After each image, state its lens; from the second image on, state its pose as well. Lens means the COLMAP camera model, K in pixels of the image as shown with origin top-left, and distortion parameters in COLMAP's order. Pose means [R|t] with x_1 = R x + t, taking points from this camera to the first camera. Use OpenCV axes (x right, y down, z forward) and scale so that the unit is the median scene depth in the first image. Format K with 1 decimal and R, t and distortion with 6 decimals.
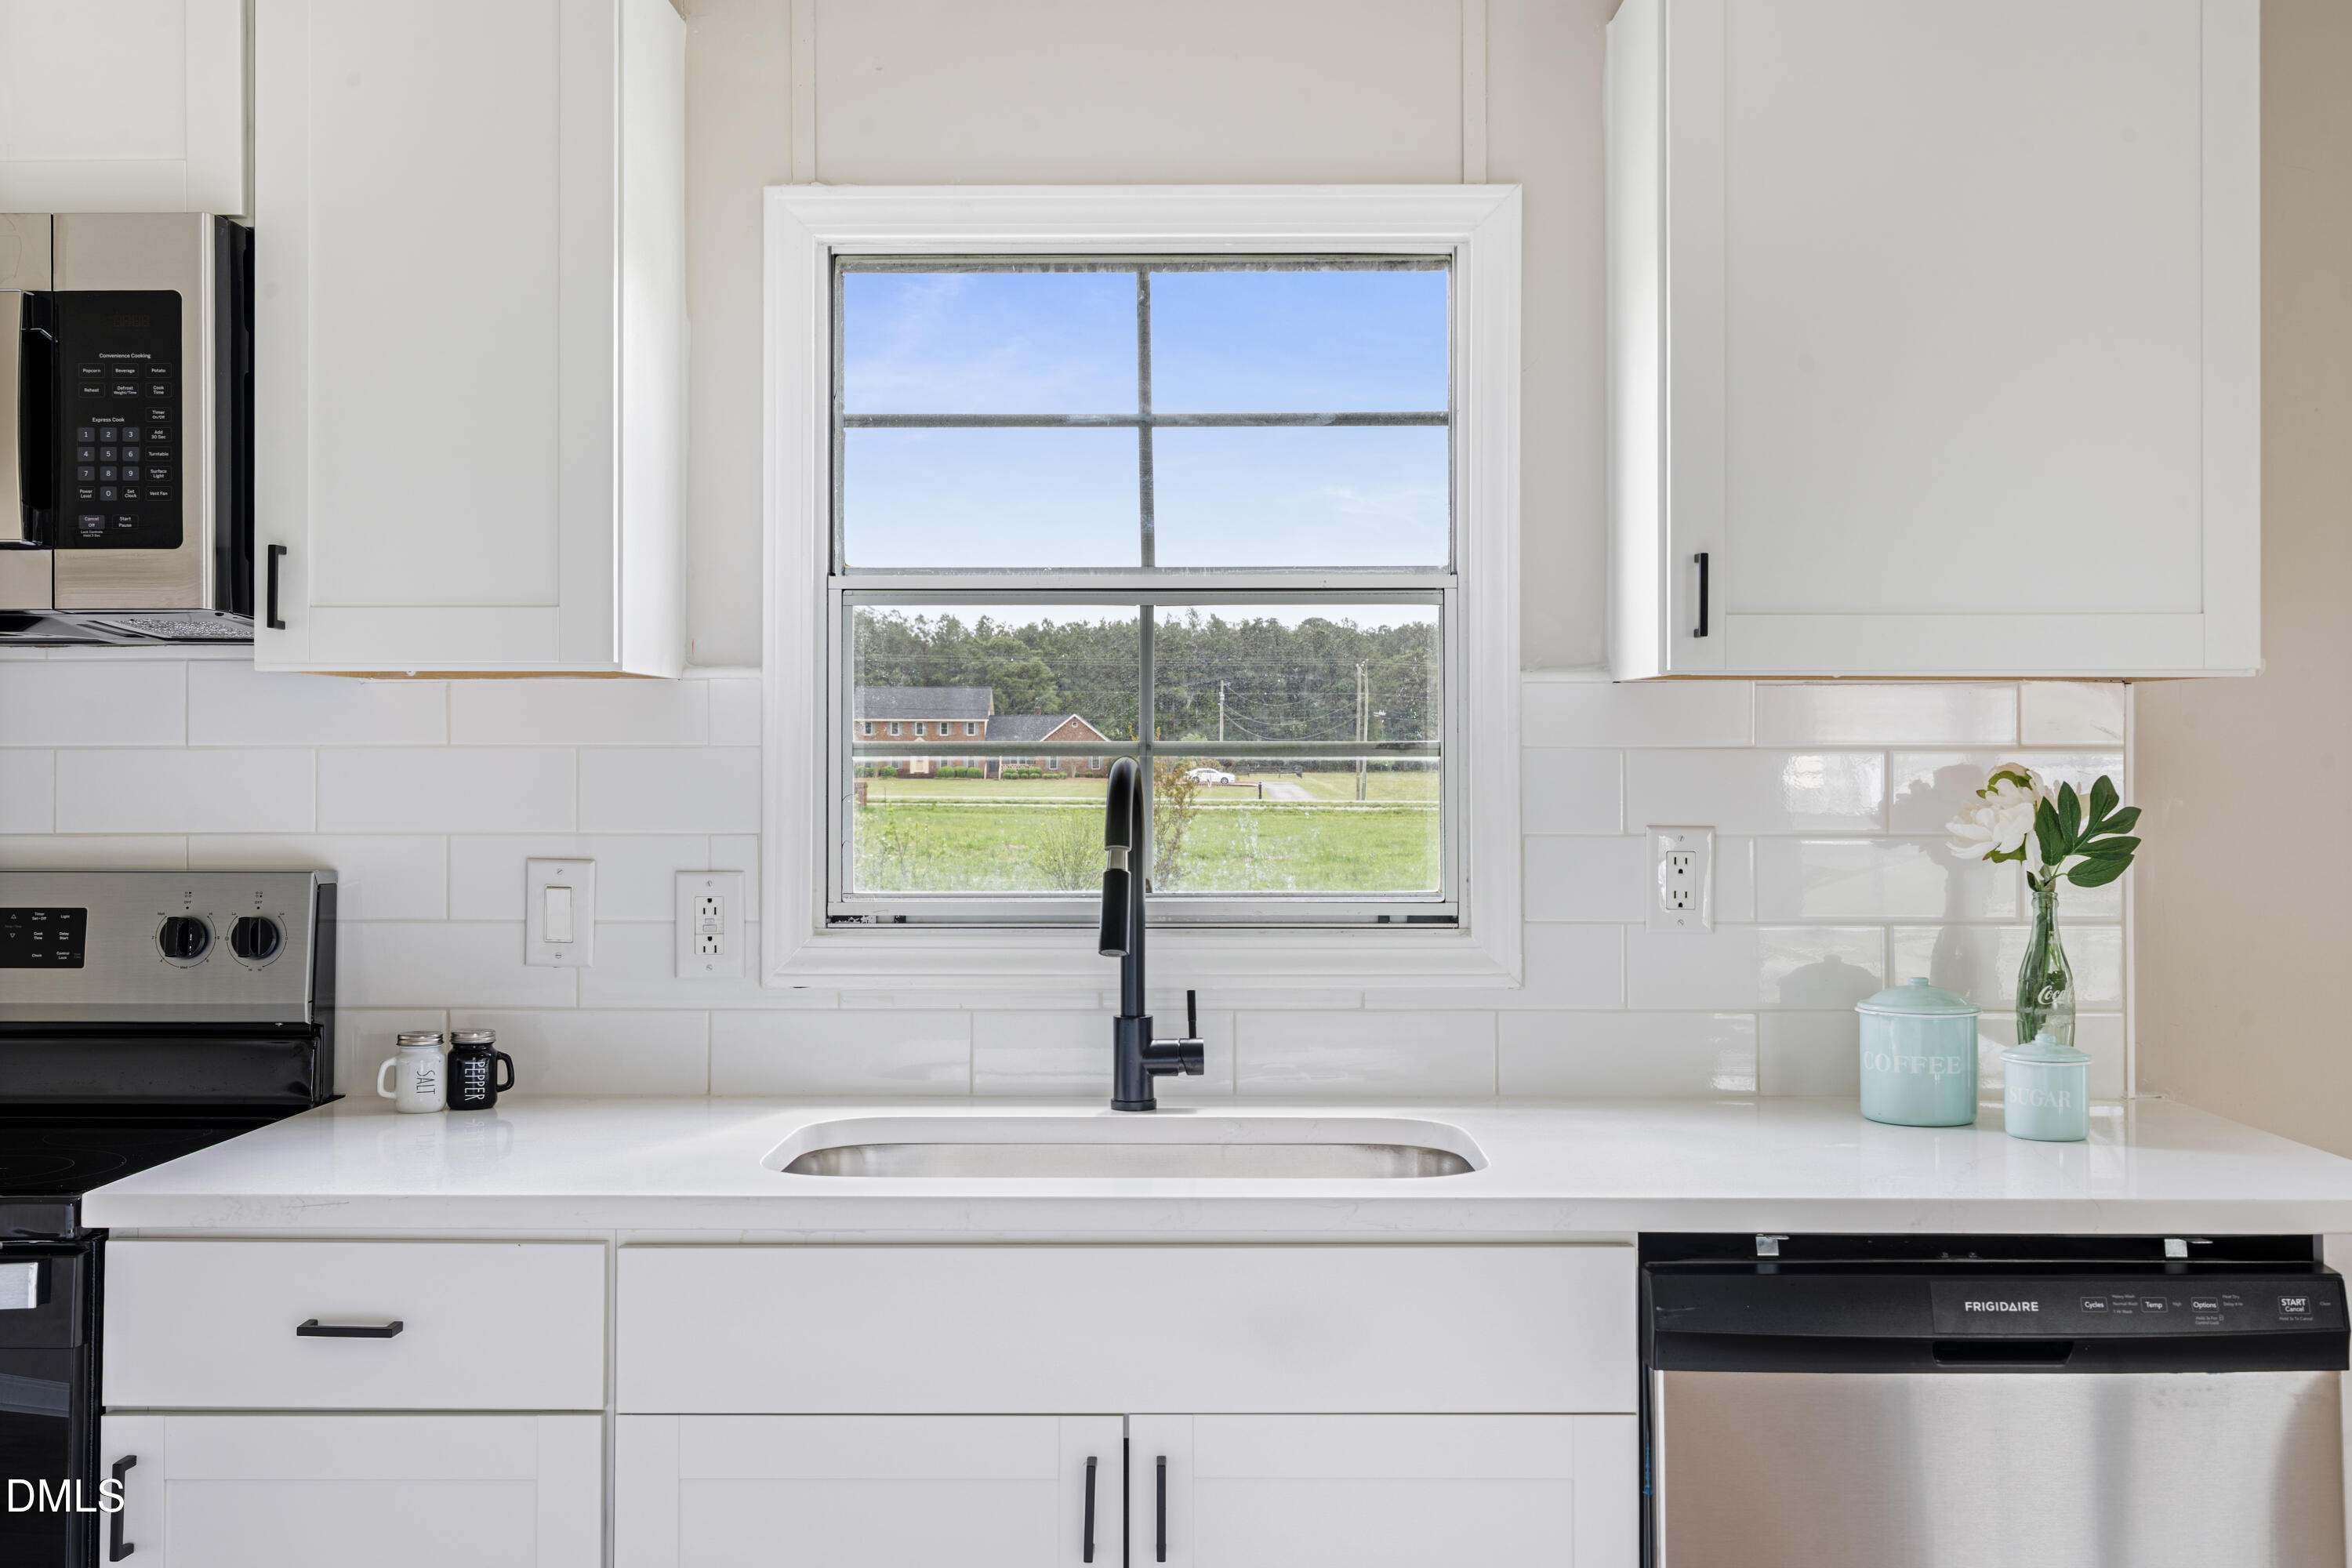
lens RADIAL K [[2374.4, 0, 1175.3], [0, 2374.4, 722.2], [0, 0, 1]] dist [0.061006, 0.001423]
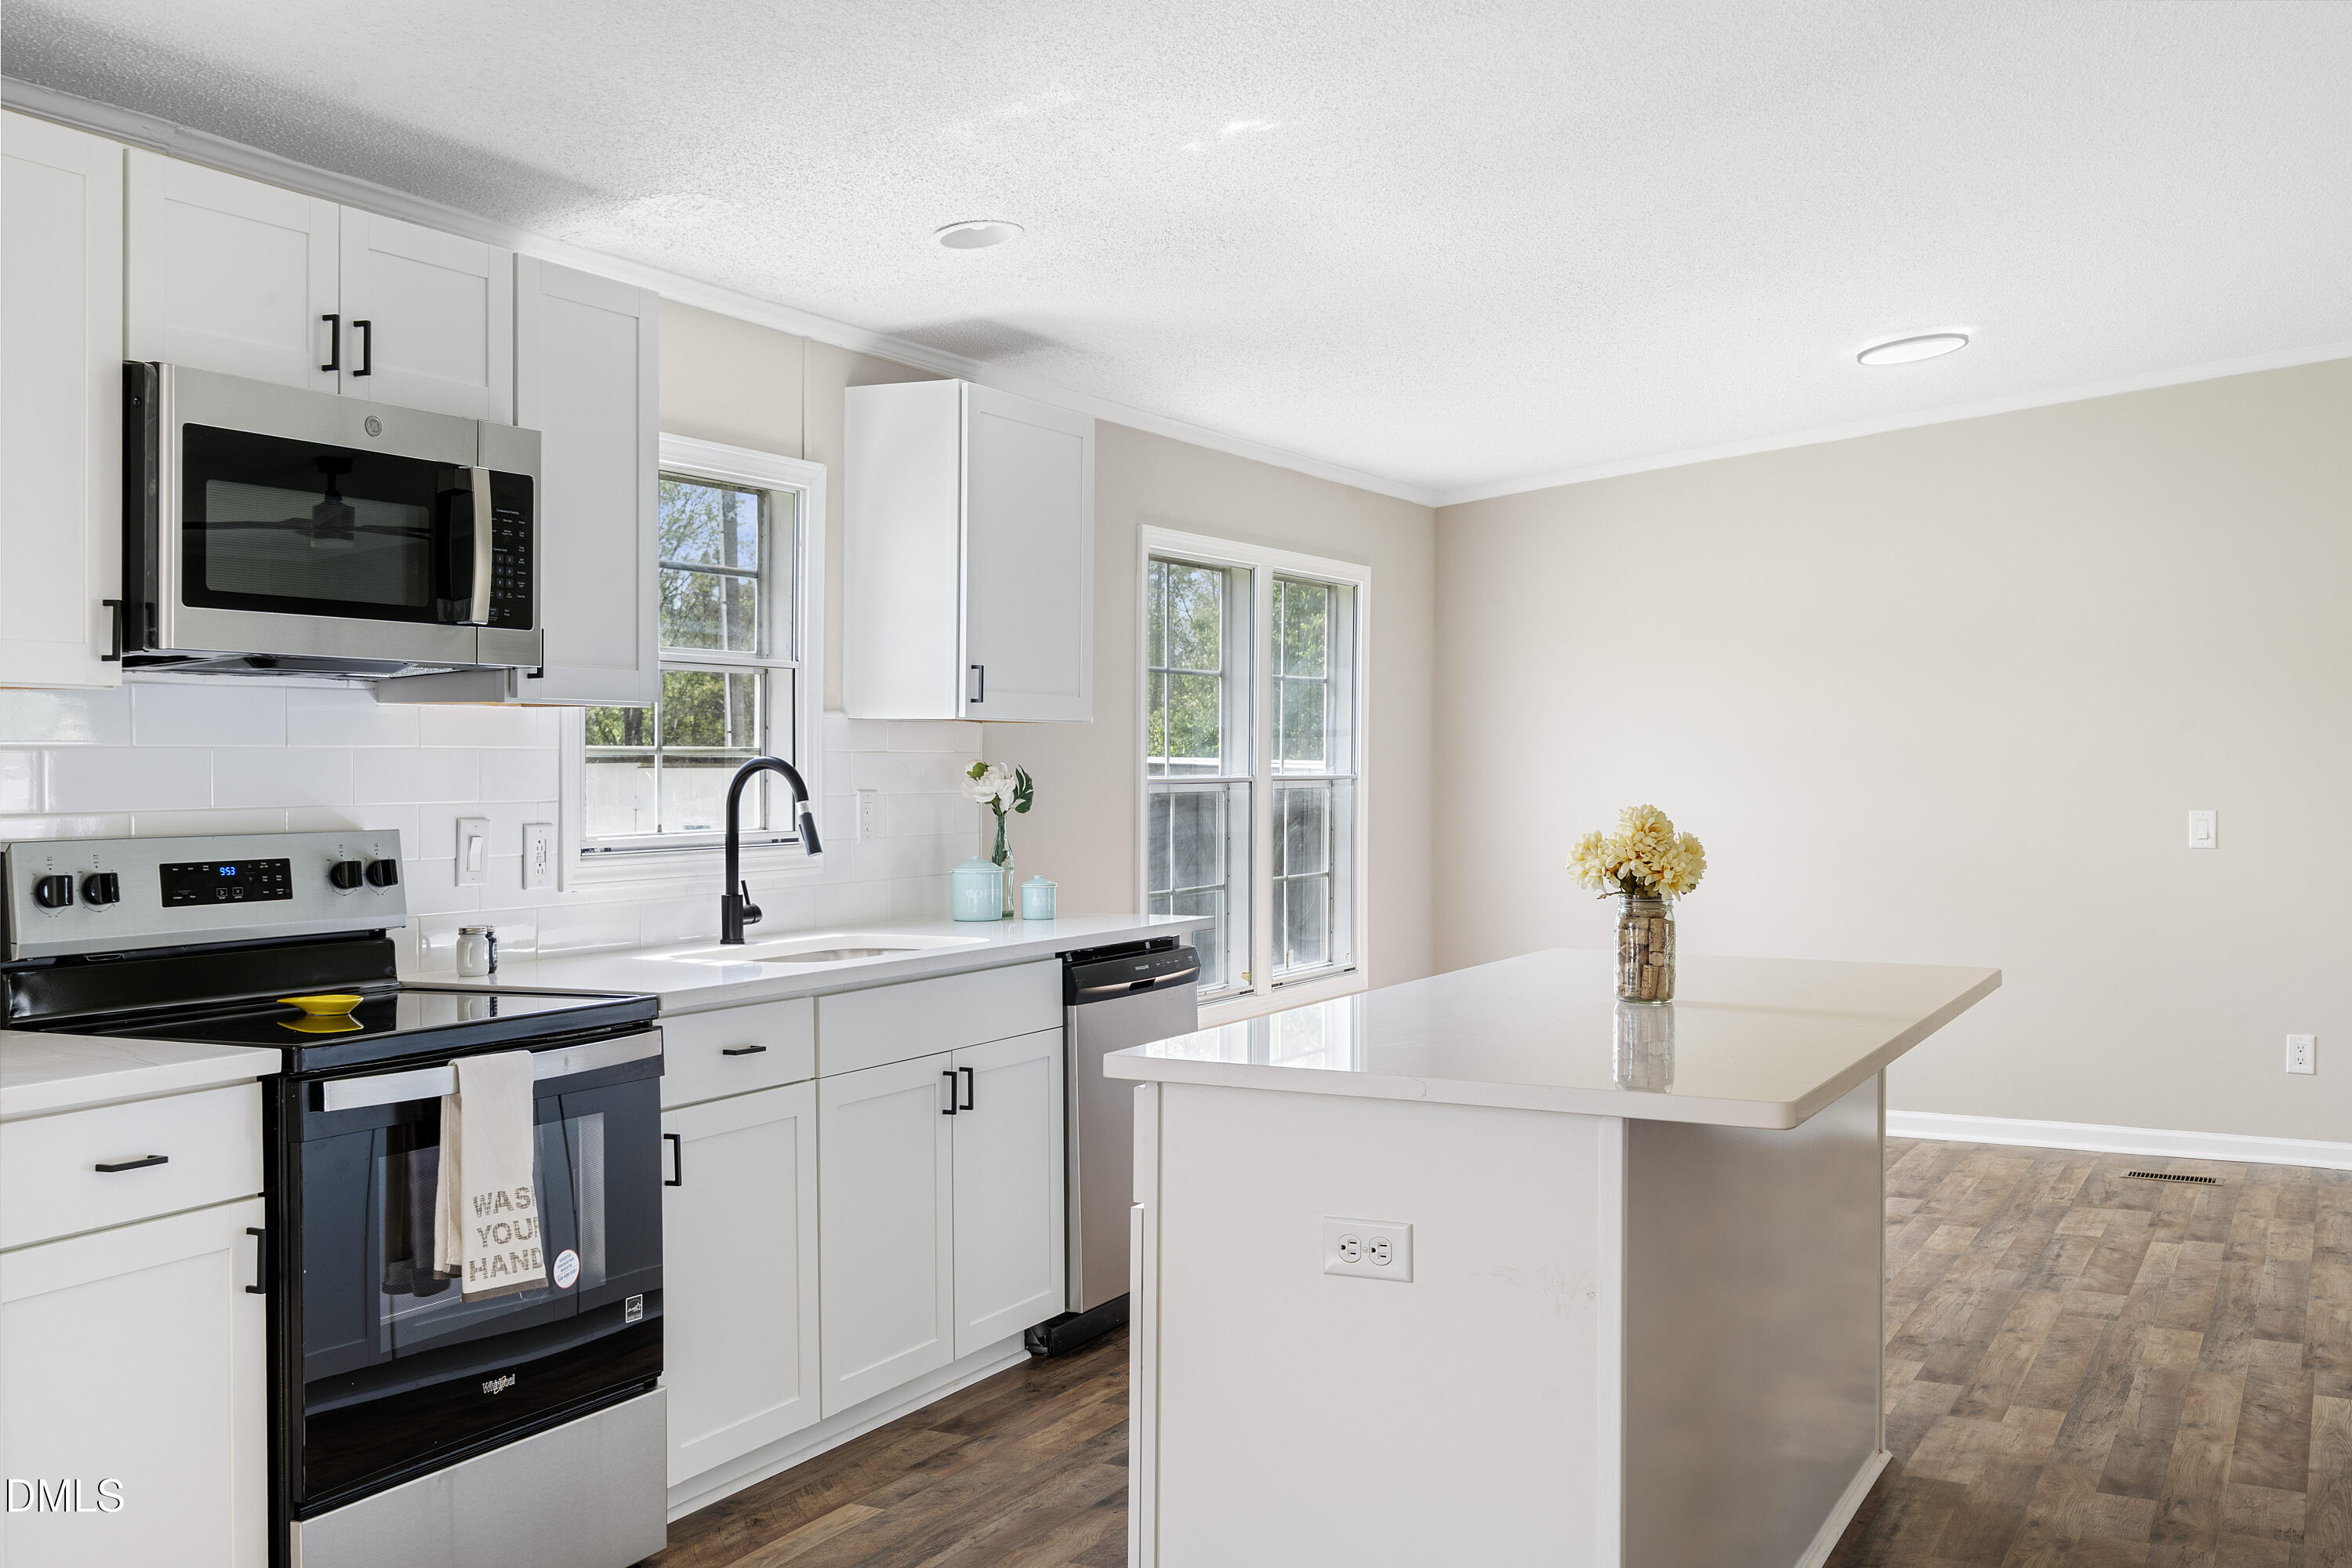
lens RADIAL K [[2384.1, 0, 1176.0], [0, 2384.1, 784.0], [0, 0, 1]] dist [0.000167, 0.003105]
pose [[0.420707, -0.009751, 0.907144, -1.545916], [-0.018228, 0.999650, 0.019199, -0.005193], [-0.907013, -0.024612, 0.420382, -0.093247]]
